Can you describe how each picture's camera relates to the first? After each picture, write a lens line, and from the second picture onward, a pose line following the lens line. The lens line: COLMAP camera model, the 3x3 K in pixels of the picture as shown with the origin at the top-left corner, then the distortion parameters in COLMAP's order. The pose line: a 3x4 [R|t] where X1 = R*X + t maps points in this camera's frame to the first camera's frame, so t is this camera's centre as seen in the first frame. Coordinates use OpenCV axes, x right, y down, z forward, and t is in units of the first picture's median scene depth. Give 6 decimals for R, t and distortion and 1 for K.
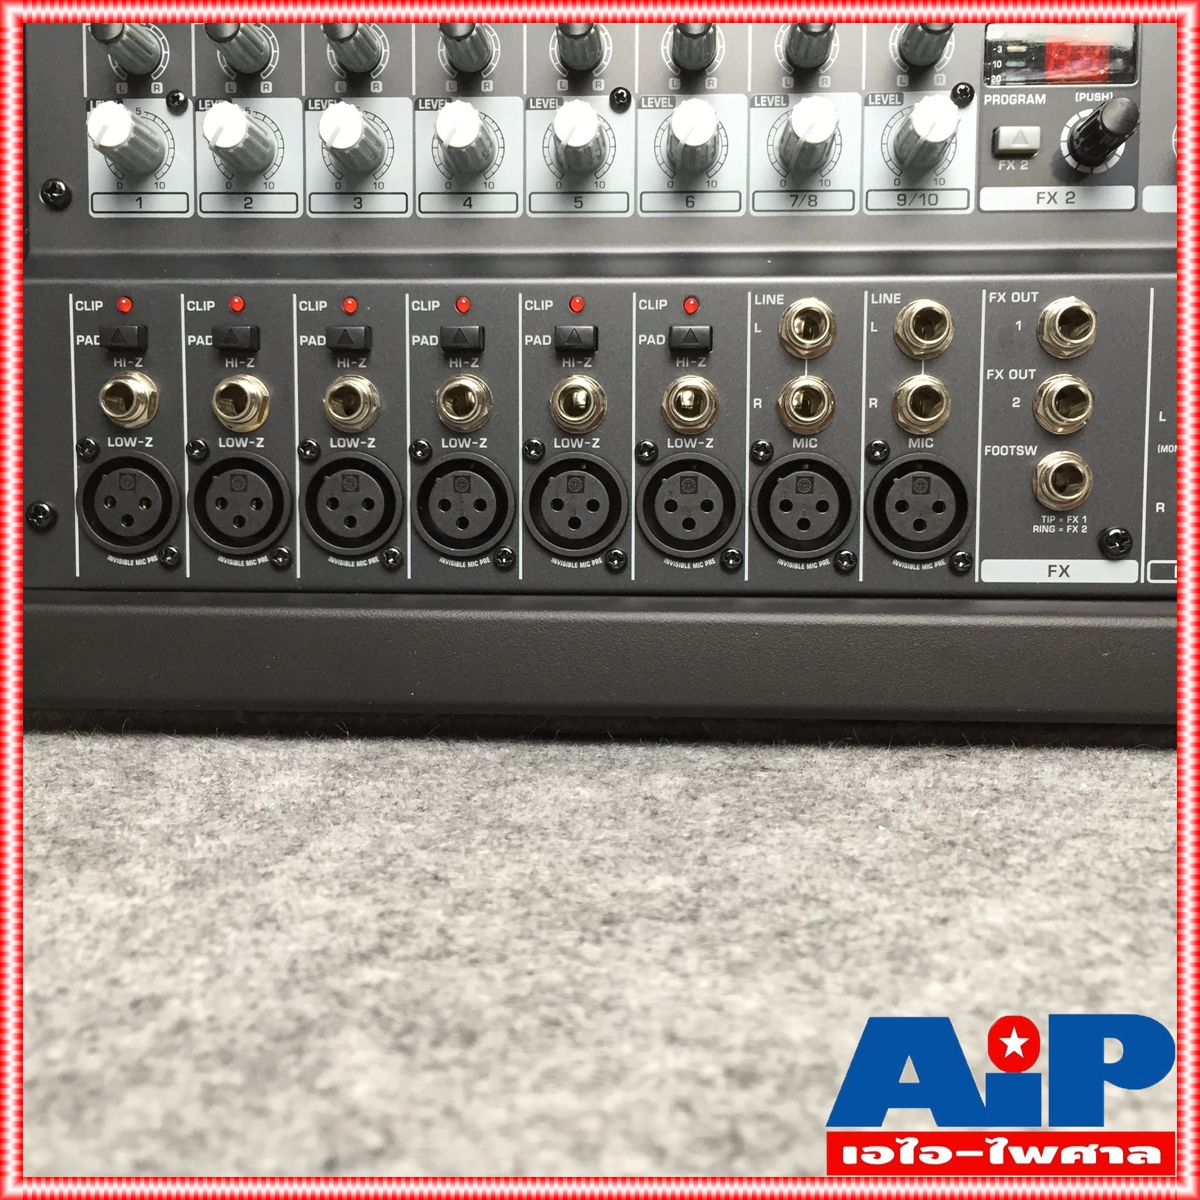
lens RADIAL K [[1330.8, 0, 609.7], [0, 1330.8, 601.9], [0, 0, 1]] dist [0.032790, 0.000000]
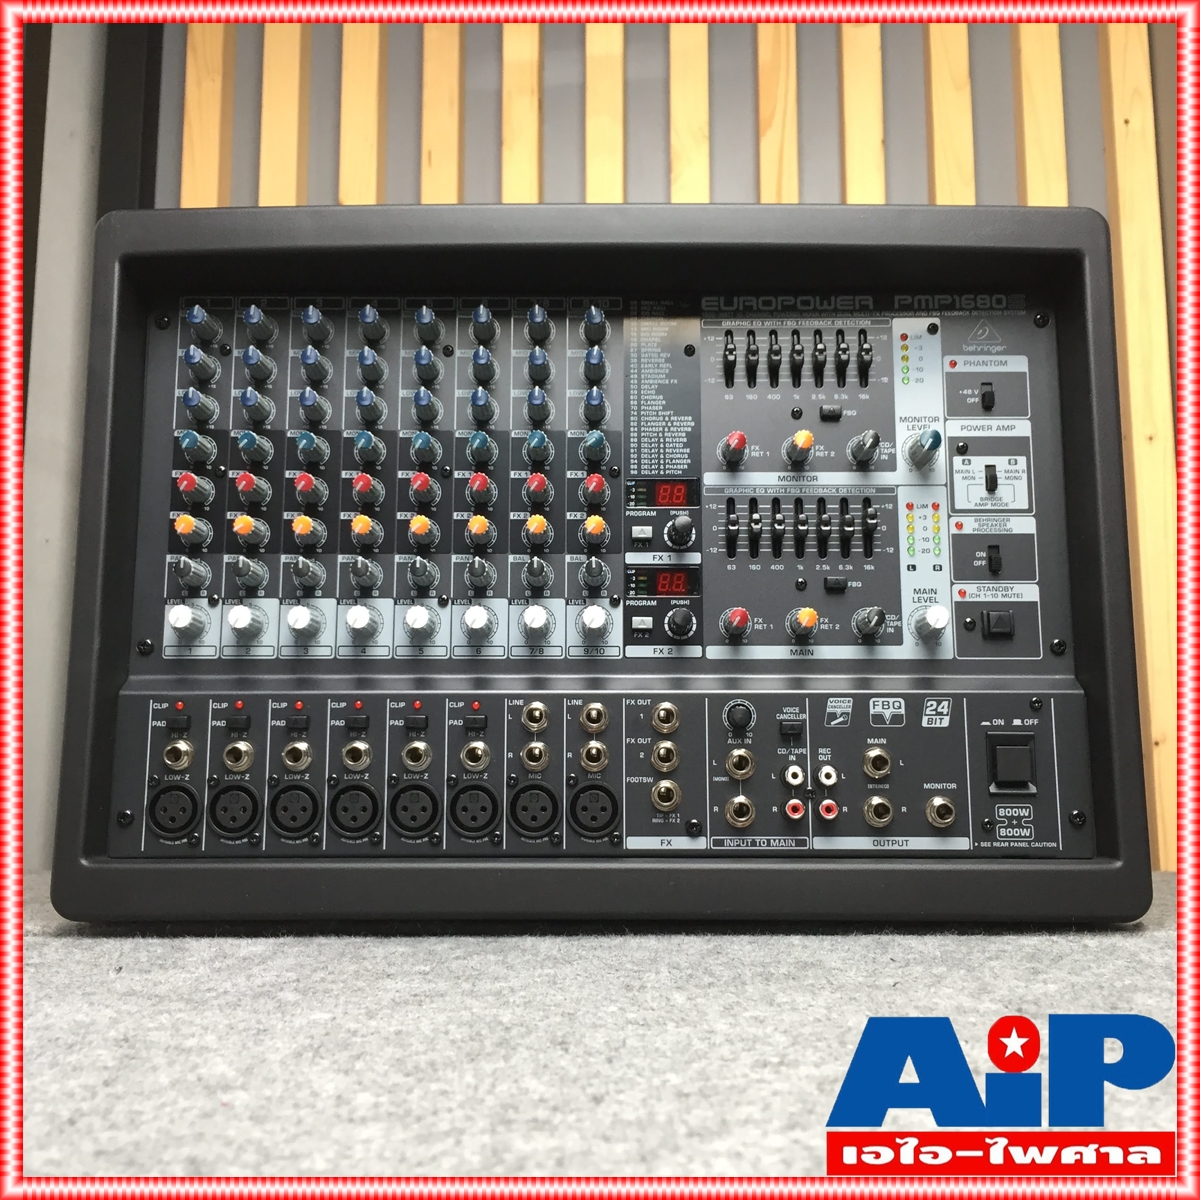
lens RADIAL K [[1330.8, 0, 601.6], [0, 1330.8, 600.1], [0, 0, 1]] dist [0.032790, 0.000000]
pose [[0.998875, 0.002764, 0.047332, 0.149217], [0.008094, 0.973703, -0.227676, 0.071215], [-0.046716, 0.227804, 0.972586, -0.922190]]
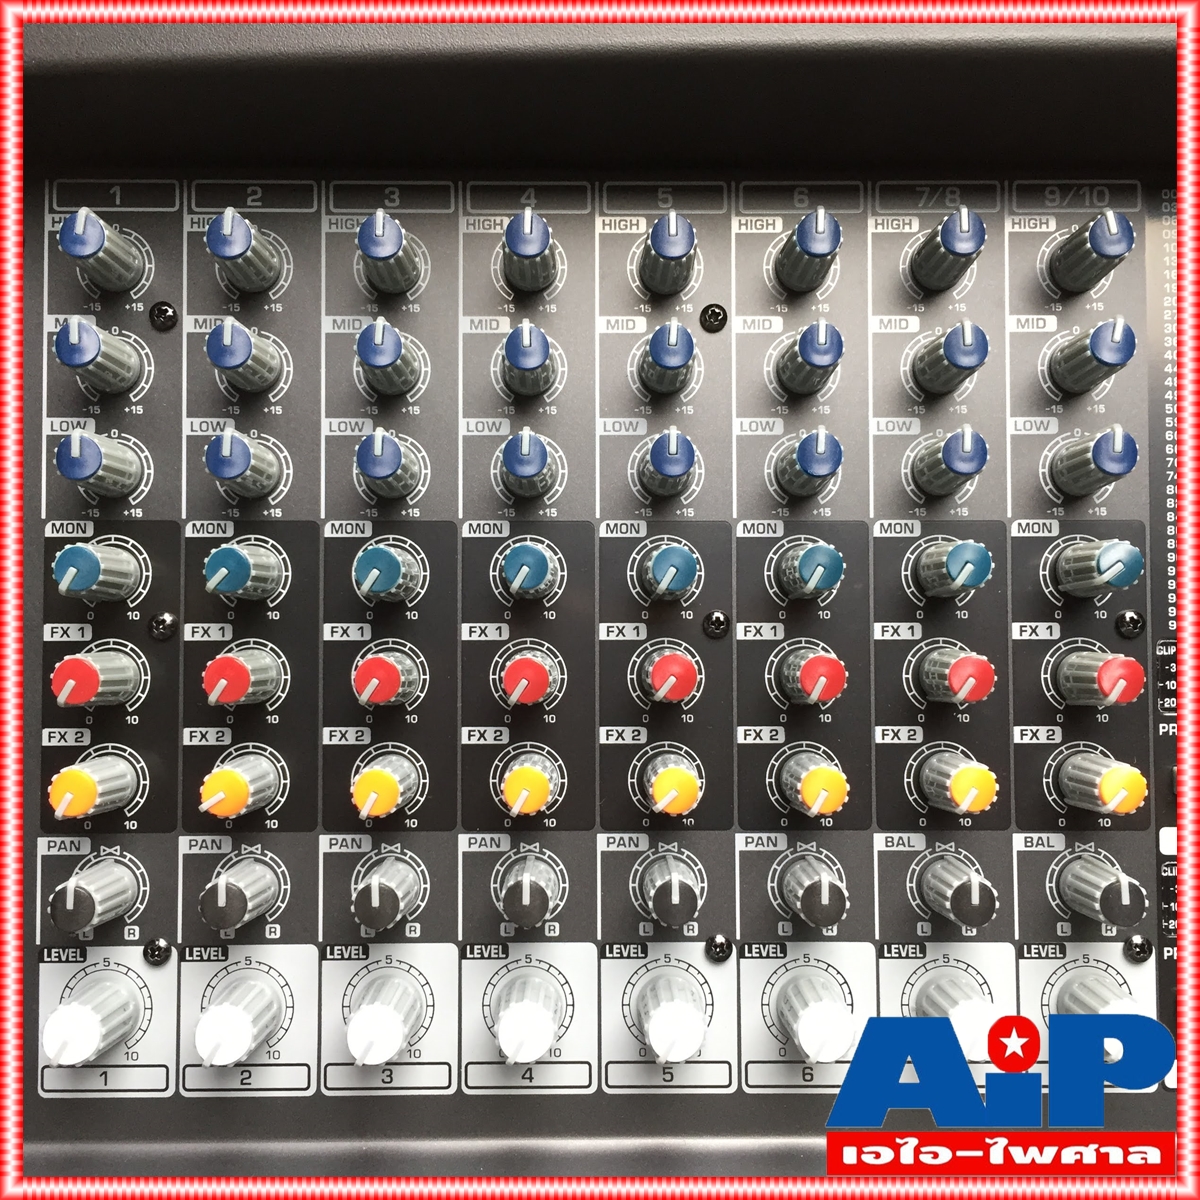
lens RADIAL K [[1330.8, 0, 594.4], [0, 1330.8, 598.8], [0, 0, 1]] dist [0.032790, 0.000000]
pose [[0.997967, -0.007120, 0.063336, -0.117670], [0.013490, 0.994823, -0.100725, -0.511346], [-0.062291, 0.101375, 0.992896, 0.186265]]
